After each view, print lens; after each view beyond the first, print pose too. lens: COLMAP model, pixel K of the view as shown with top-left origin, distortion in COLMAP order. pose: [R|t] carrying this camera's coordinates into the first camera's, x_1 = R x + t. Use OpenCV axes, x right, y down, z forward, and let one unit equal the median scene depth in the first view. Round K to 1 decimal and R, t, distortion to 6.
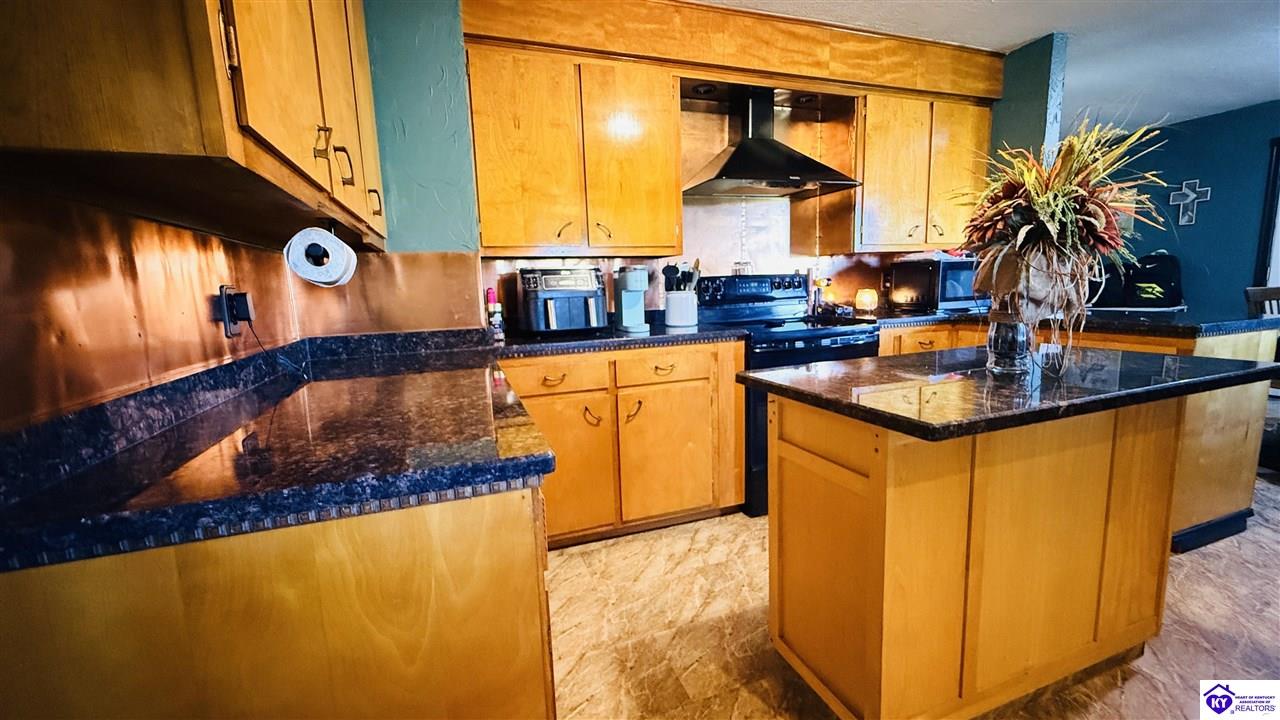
lens RADIAL K [[507.6, 0, 641.5], [0, 507.6, 362.6], [0, 0, 1]] dist [0.001750, -0.000468]
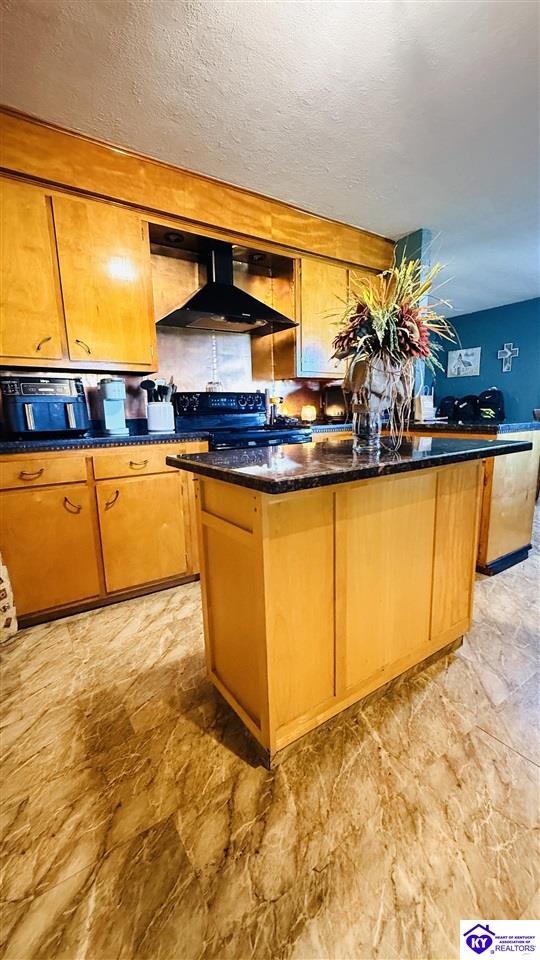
lens RADIAL K [[380.7, 0, 268.9], [0, 380.7, 479.7], [0, 0, 1]] dist [0.001750, -0.000468]
pose [[0.970355, -0.030565, 0.239743, 0.125679], [0.025567, 0.999387, 0.023929, 0.036090], [-0.240327, -0.017090, 0.970542, 0.045907]]
